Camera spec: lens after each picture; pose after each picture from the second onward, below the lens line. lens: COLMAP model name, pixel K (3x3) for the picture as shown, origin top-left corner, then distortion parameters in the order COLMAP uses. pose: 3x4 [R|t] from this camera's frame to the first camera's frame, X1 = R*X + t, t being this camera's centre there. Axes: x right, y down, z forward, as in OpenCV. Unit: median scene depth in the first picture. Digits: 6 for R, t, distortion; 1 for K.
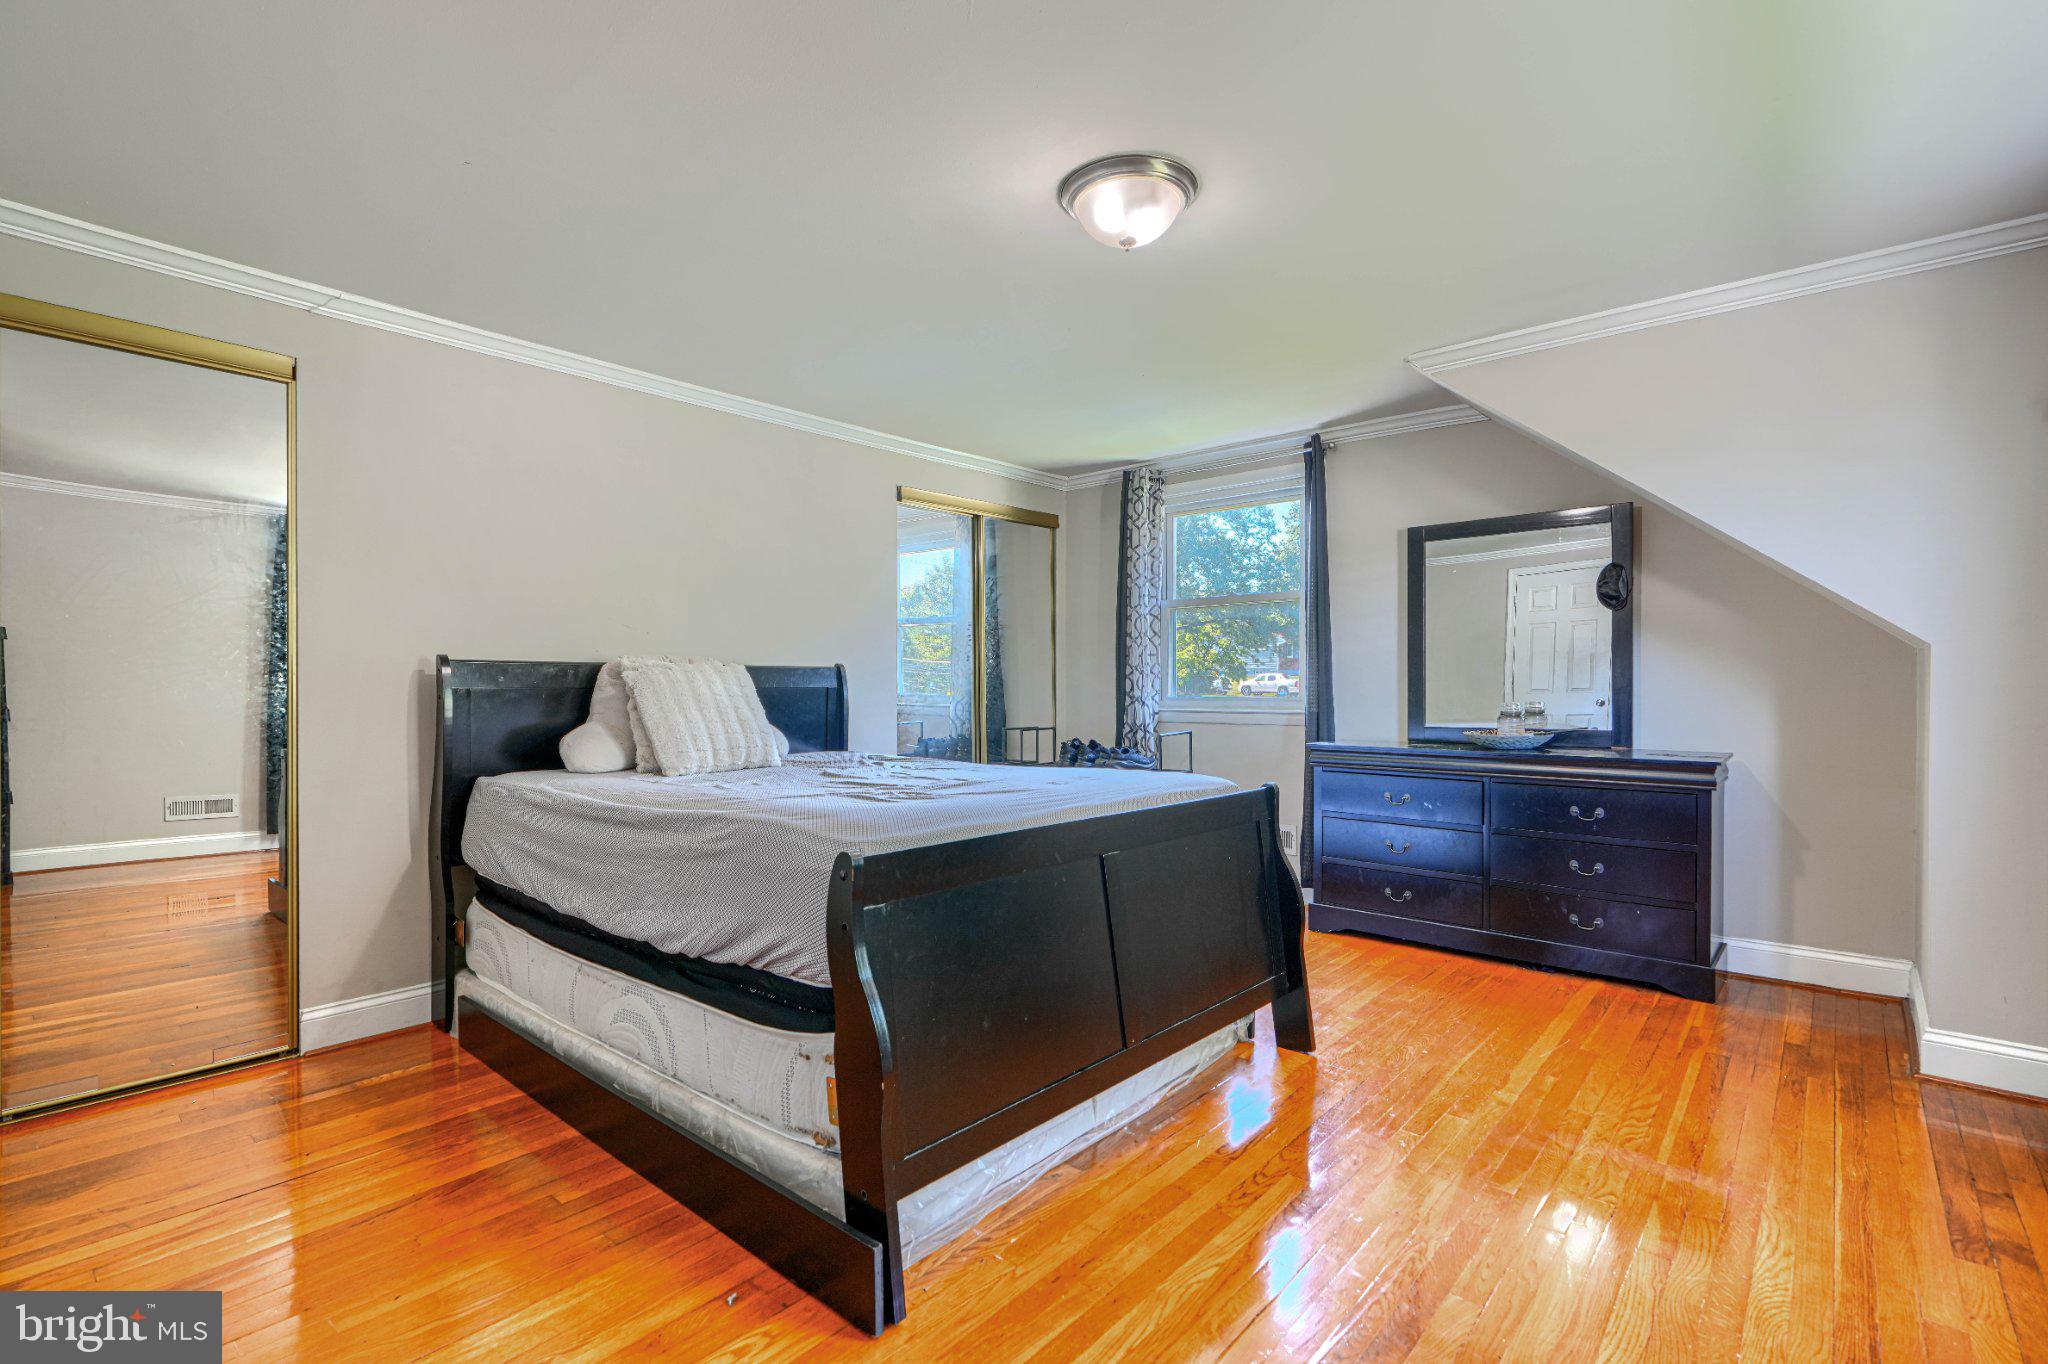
lens RADIAL K [[941.6, 0, 1027.5], [0, 941.6, 690.0], [0, 0, 1]] dist [0.000038, 0.000583]
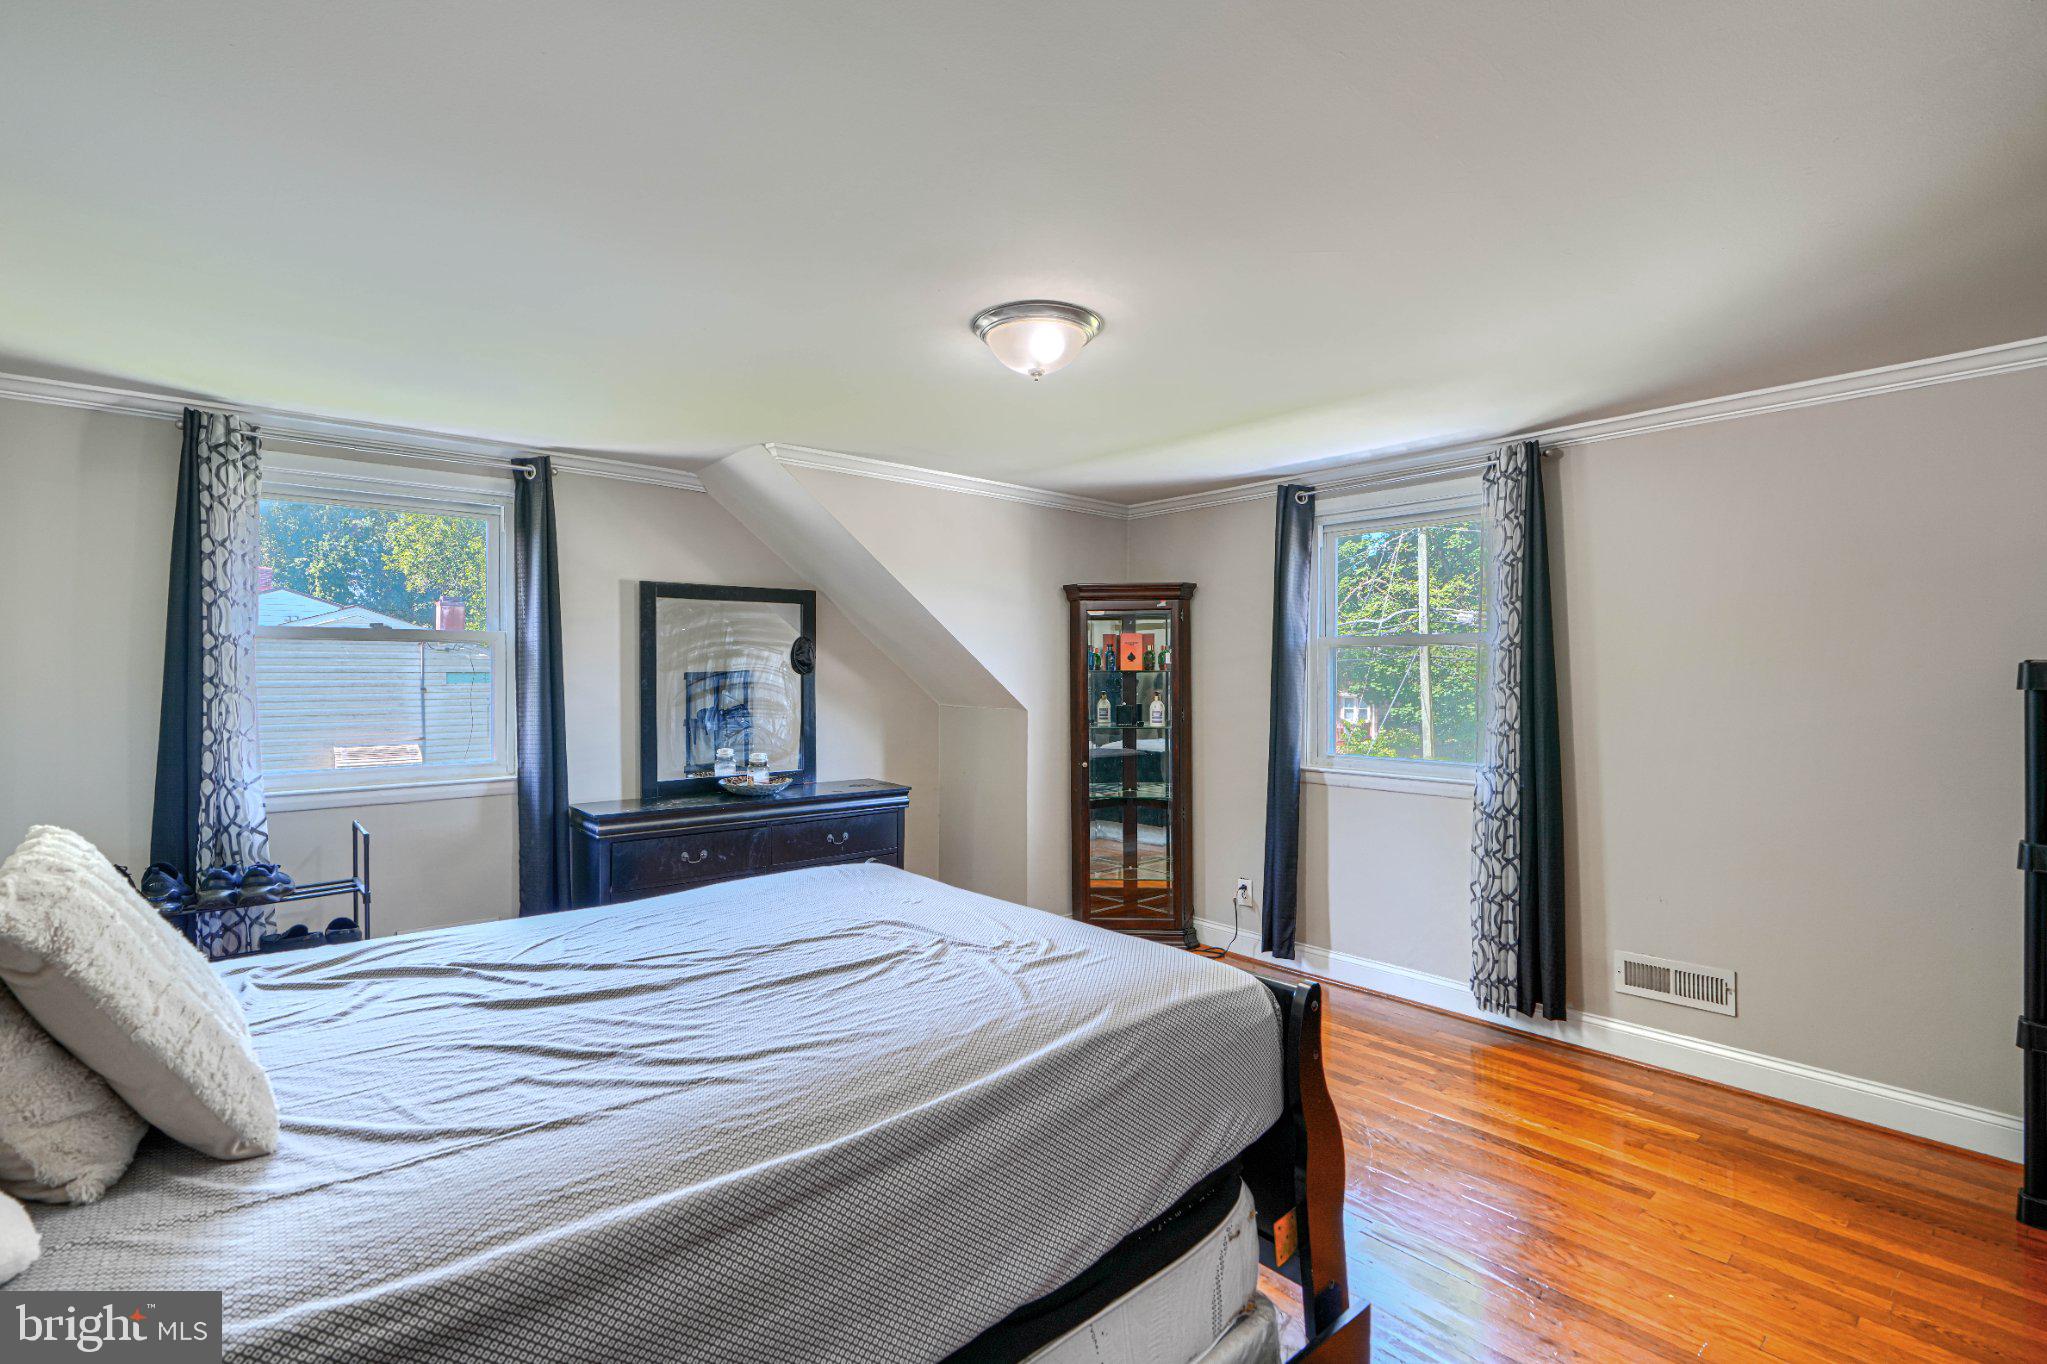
lens RADIAL K [[941.2, 0, 1024.2], [0, 941.2, 677.4], [0, 0, 1]] dist [0.000038, 0.000583]
pose [[0.137007, 0.000054, 0.990570, -0.586996], [0.004181, 0.999991, -0.000633, -0.079072], [-0.990561, 0.004229, 0.137005, 0.535081]]
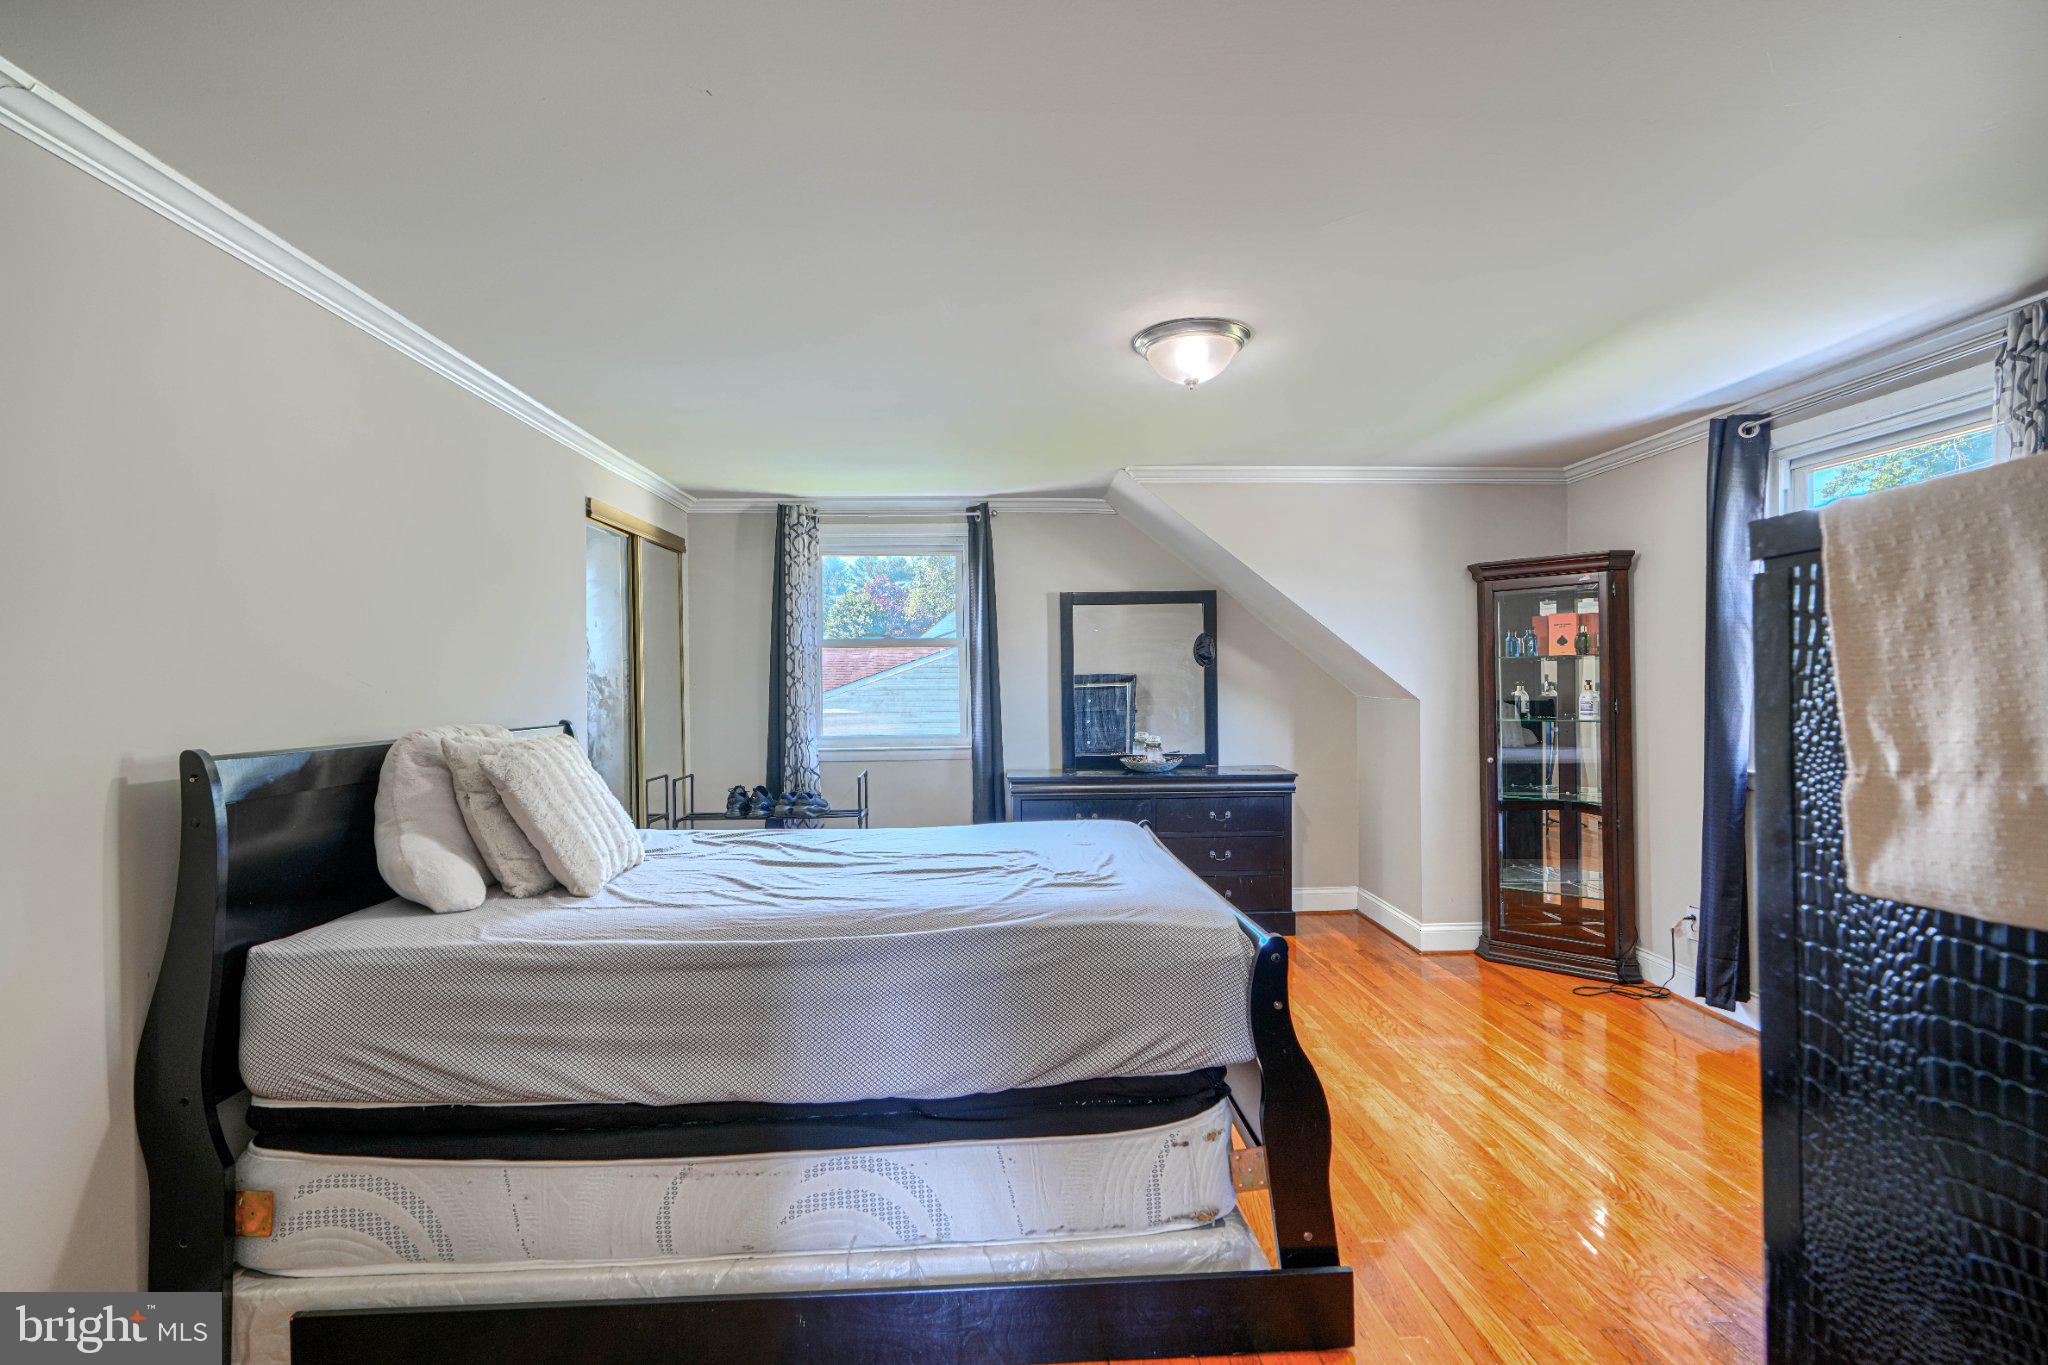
lens RADIAL K [[941.6, 0, 1023.6], [0, 941.6, 681.2], [0, 0, 1]] dist [0.000038, 0.000583]
pose [[0.722197, -0.003560, 0.691678, -0.534693], [0.011902, 0.999903, -0.007281, -0.056789], [-0.691585, 0.013491, 0.722169, 0.181664]]
